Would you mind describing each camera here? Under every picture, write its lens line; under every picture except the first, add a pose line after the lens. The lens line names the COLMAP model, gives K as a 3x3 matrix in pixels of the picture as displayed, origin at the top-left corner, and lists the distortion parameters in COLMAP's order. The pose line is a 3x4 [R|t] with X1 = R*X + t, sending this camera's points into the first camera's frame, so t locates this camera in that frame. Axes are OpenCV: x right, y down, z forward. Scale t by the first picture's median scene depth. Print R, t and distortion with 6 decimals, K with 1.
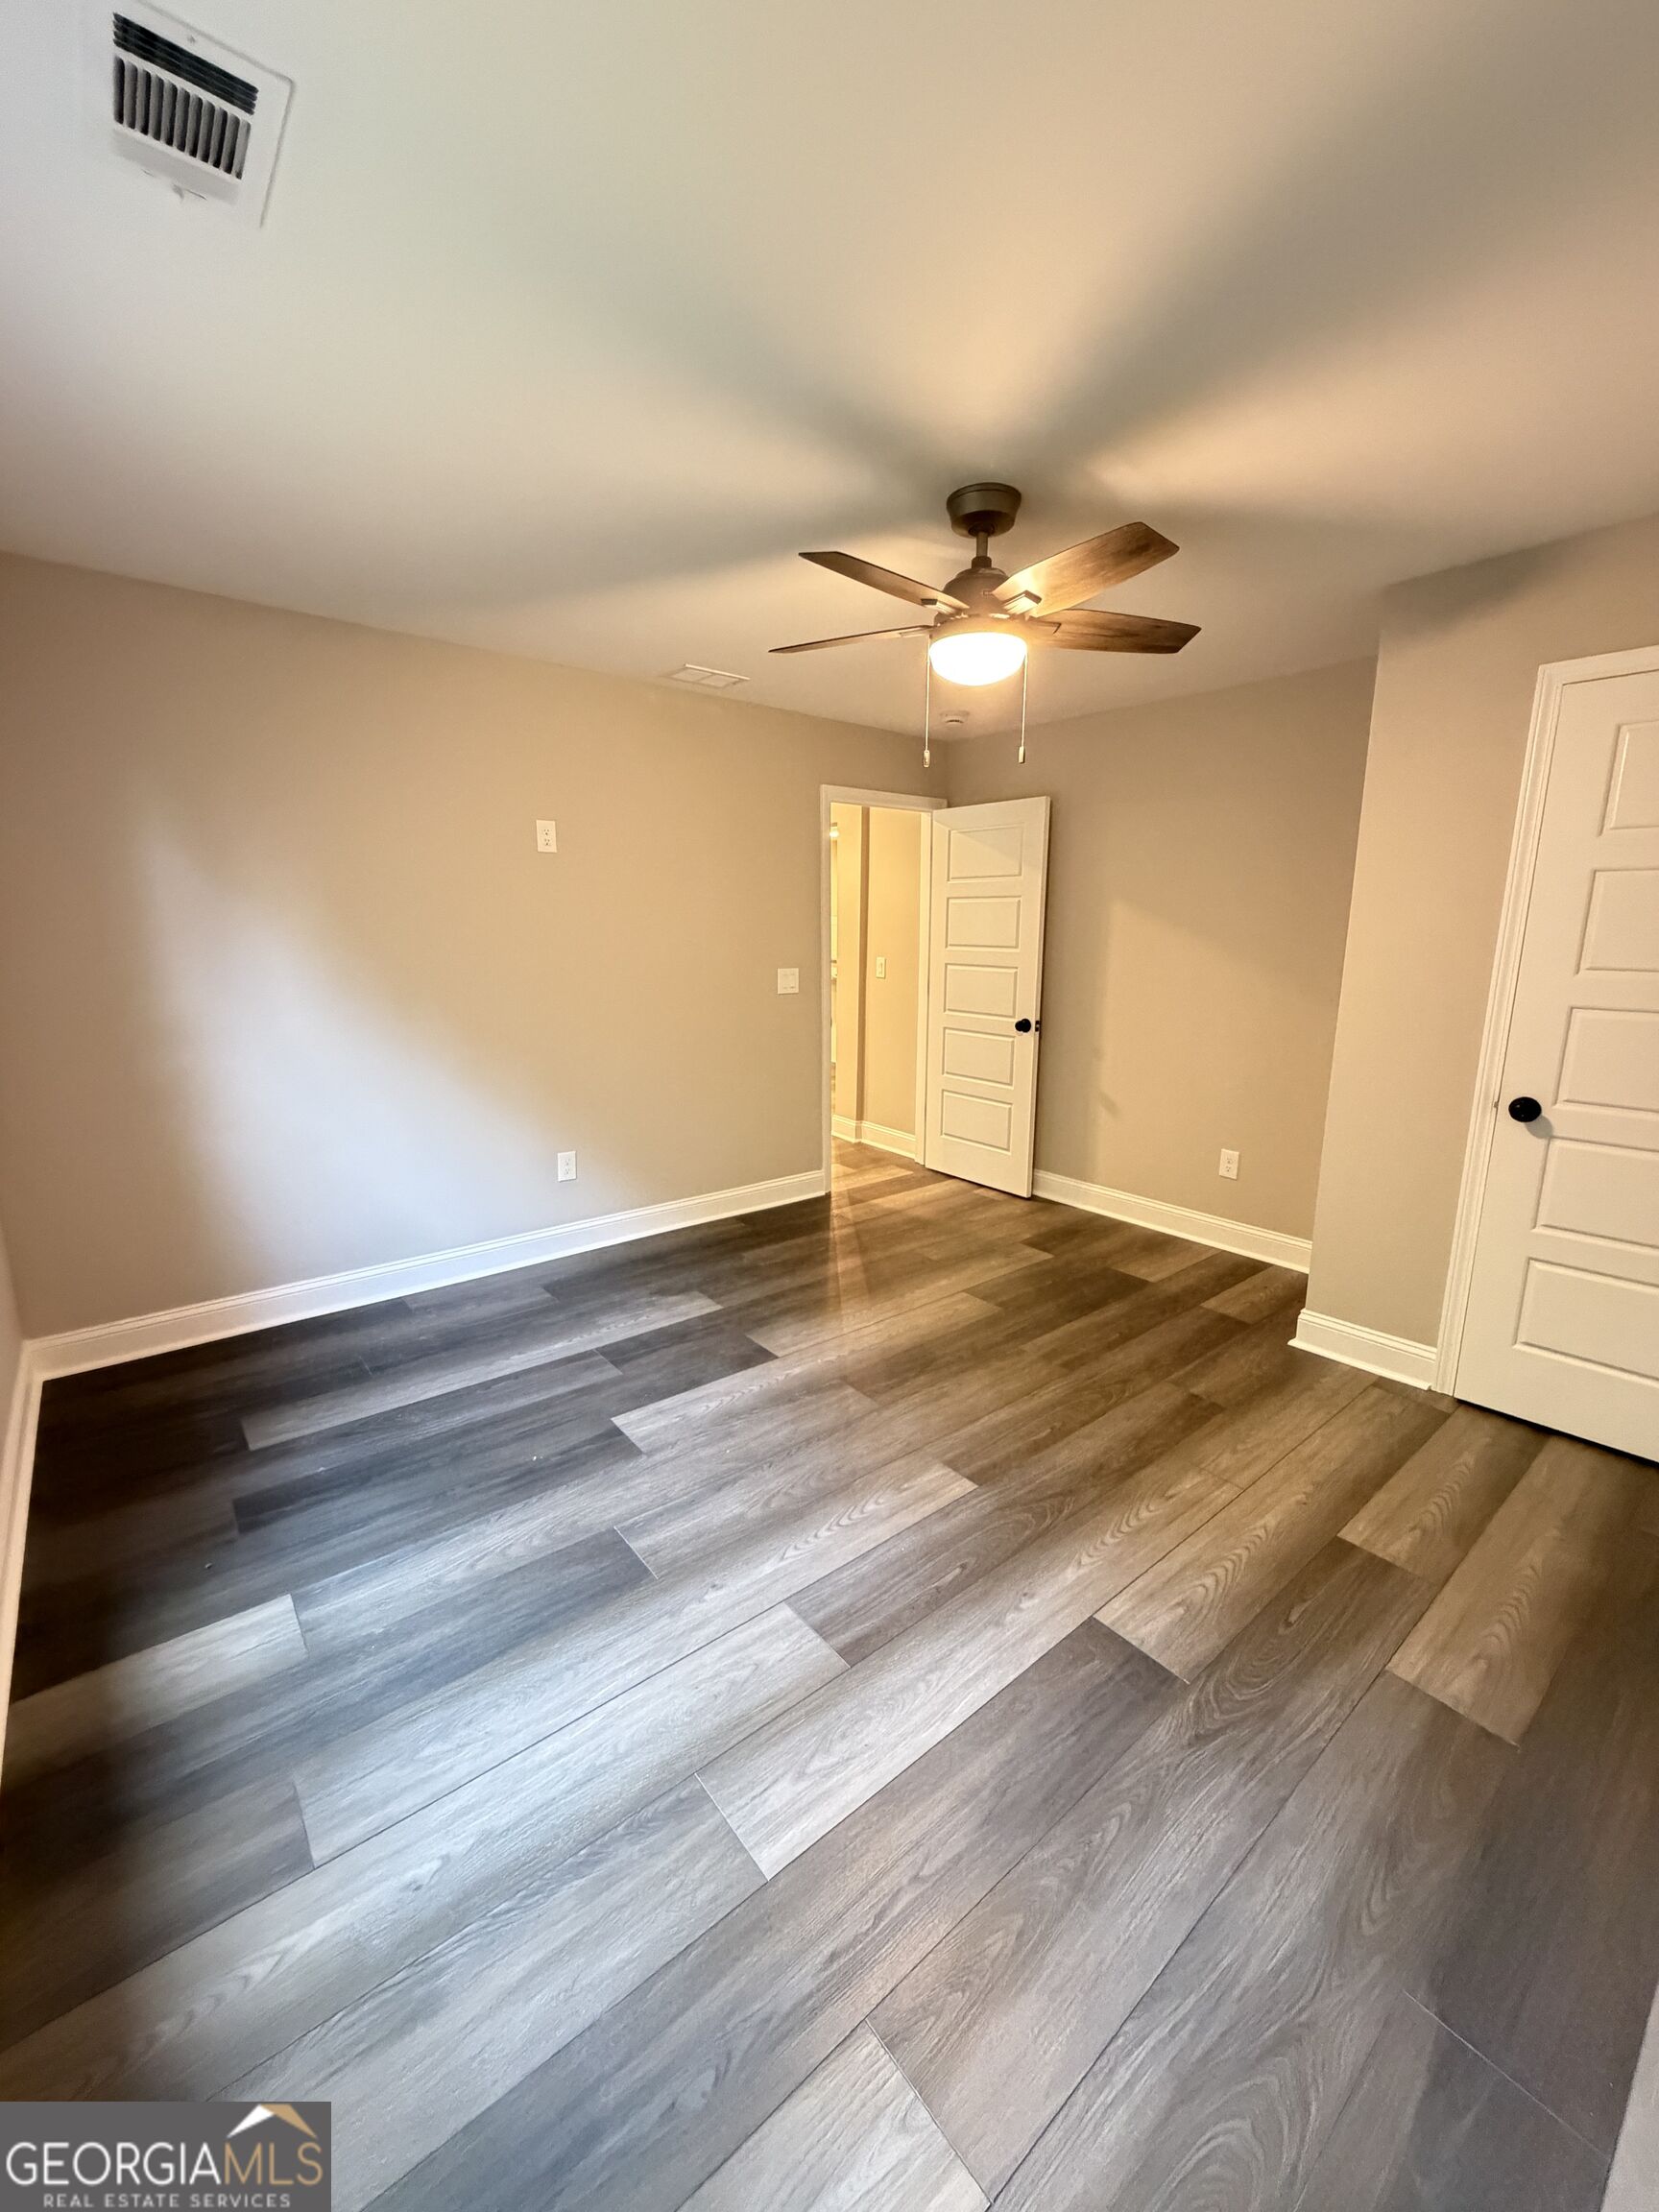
lens RADIAL K [[888.3, 0, 829.5], [0, 888.3, 1106.0], [0, 0, 1]] dist [-0.001973, -0.000103]
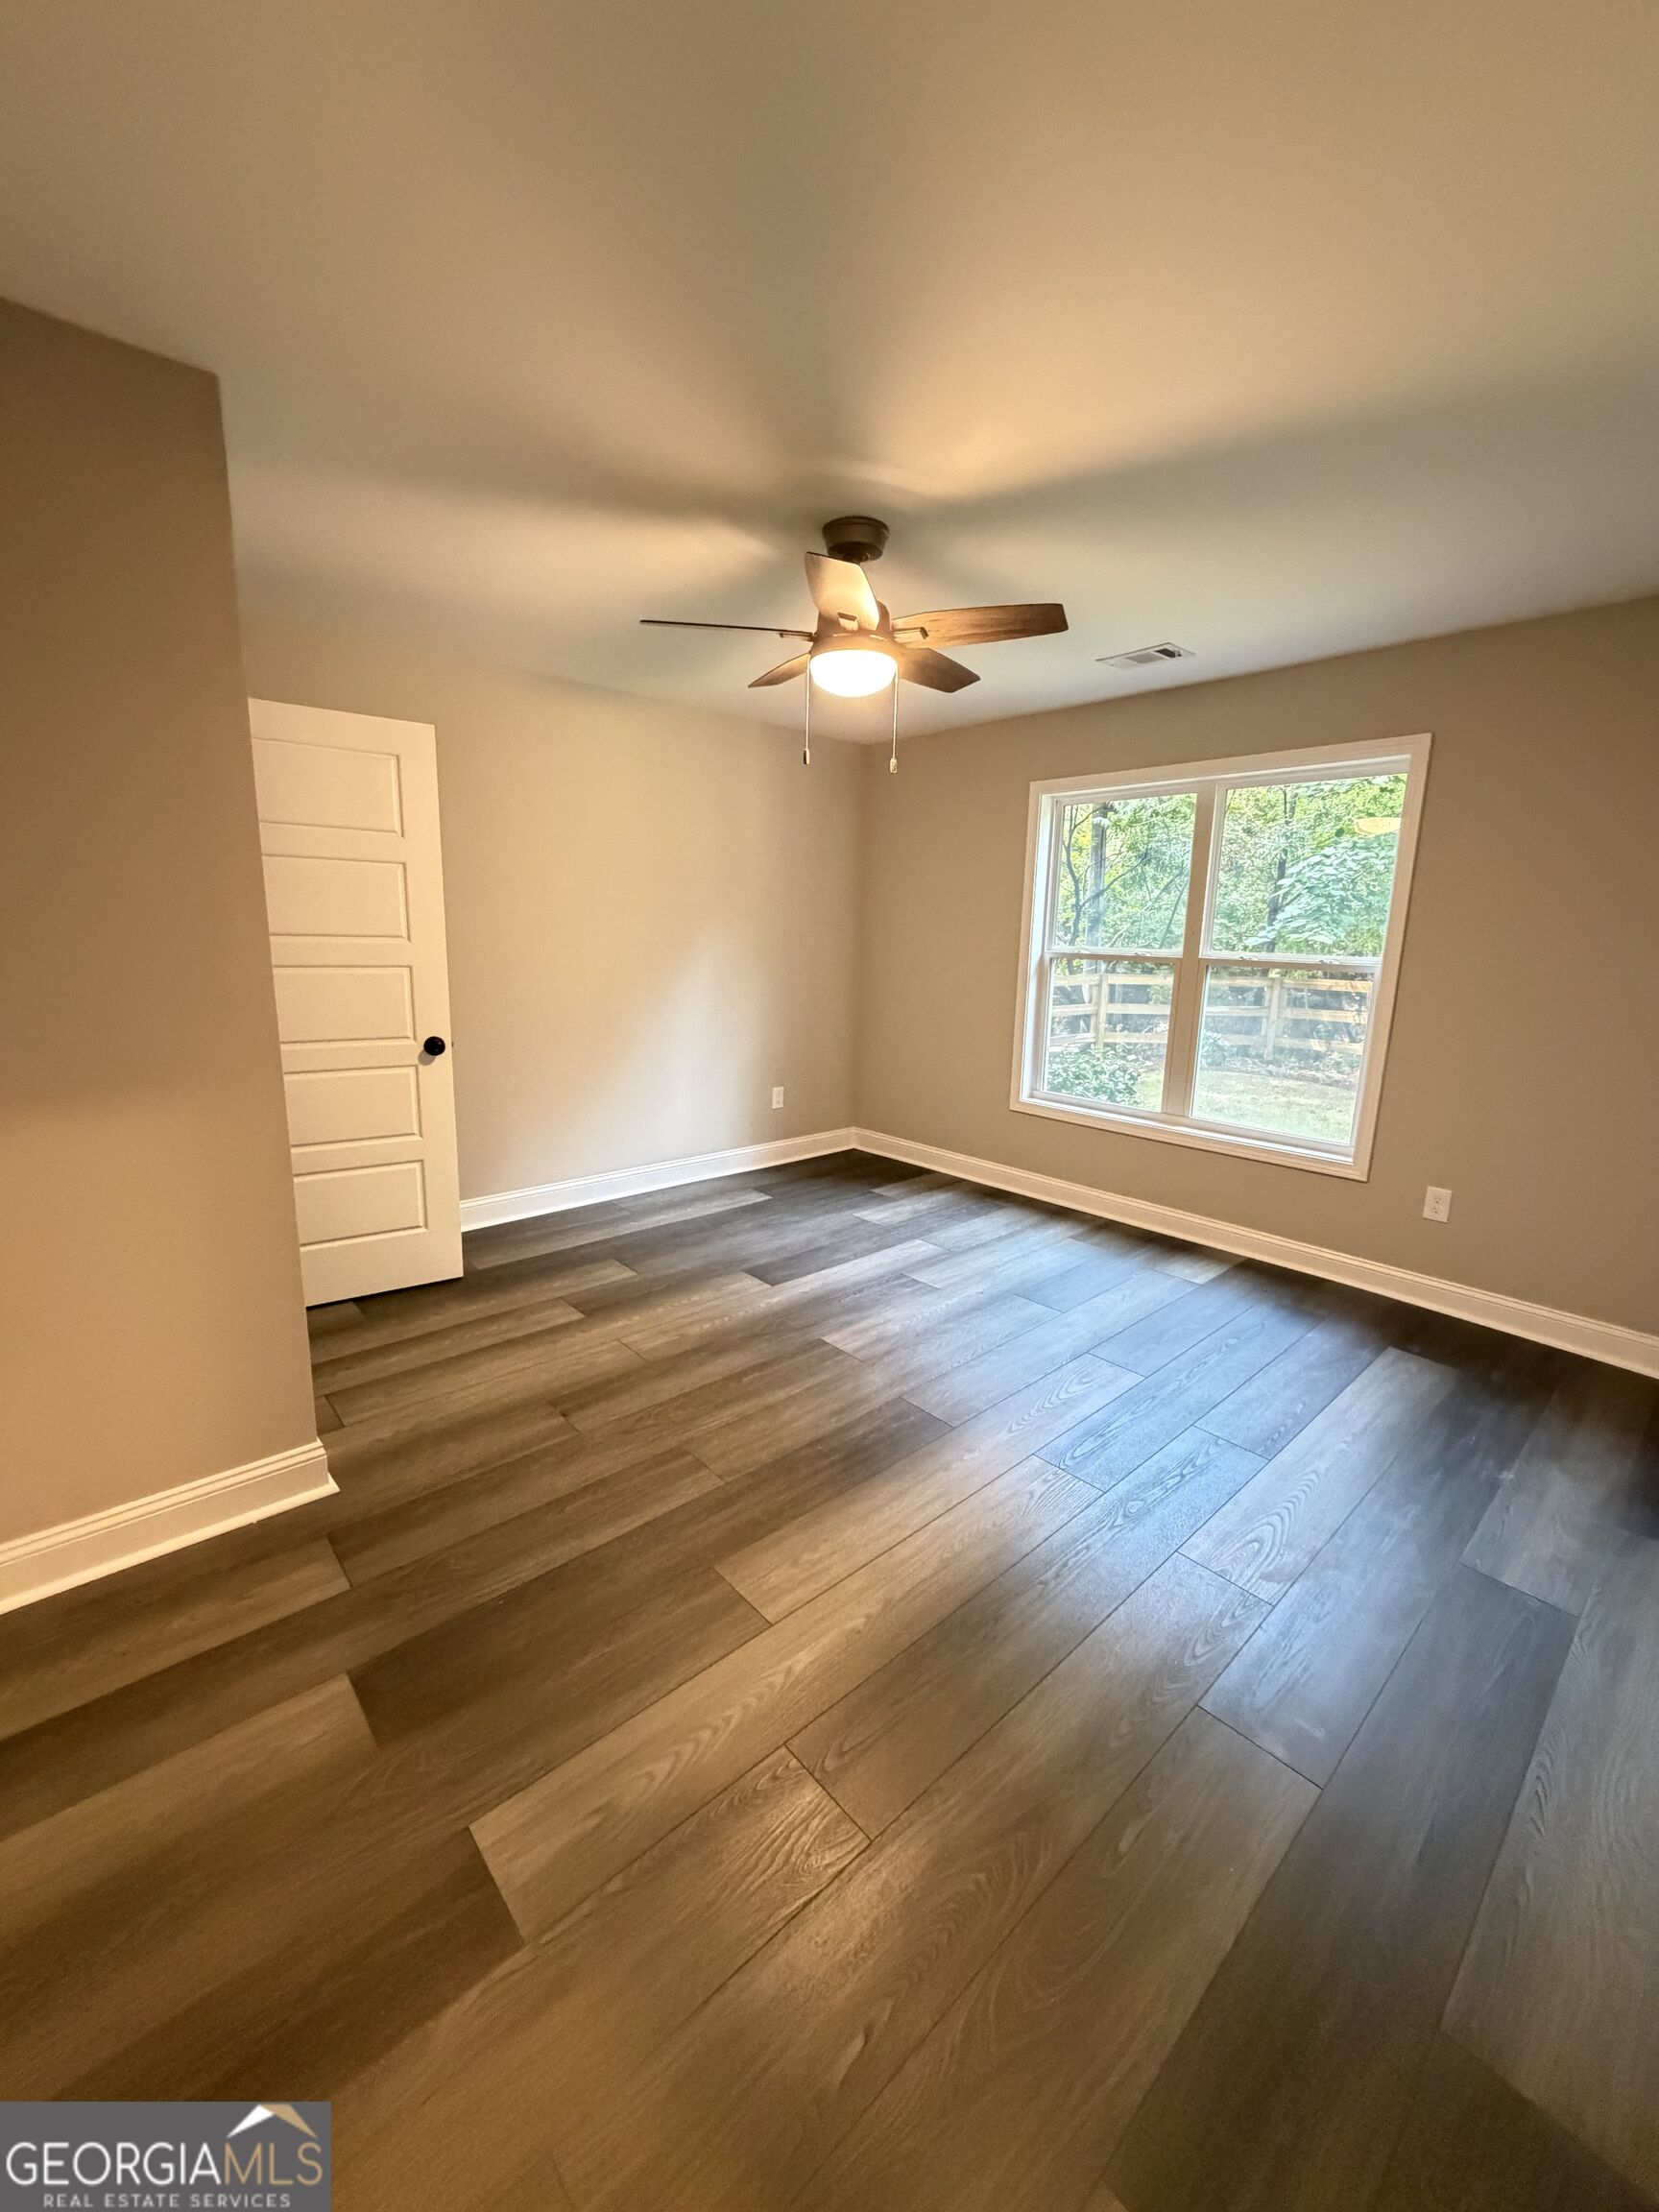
lens RADIAL K [[888.3, 0, 829.5], [0, 888.3, 1106.0], [0, 0, 1]] dist [-0.001973, -0.000103]
pose [[-0.998488, -0.018015, -0.051934, 0.222186], [-0.037006, 0.918907, 0.392734, -0.399471], [0.040647, 0.394062, -0.918185, 2.024665]]
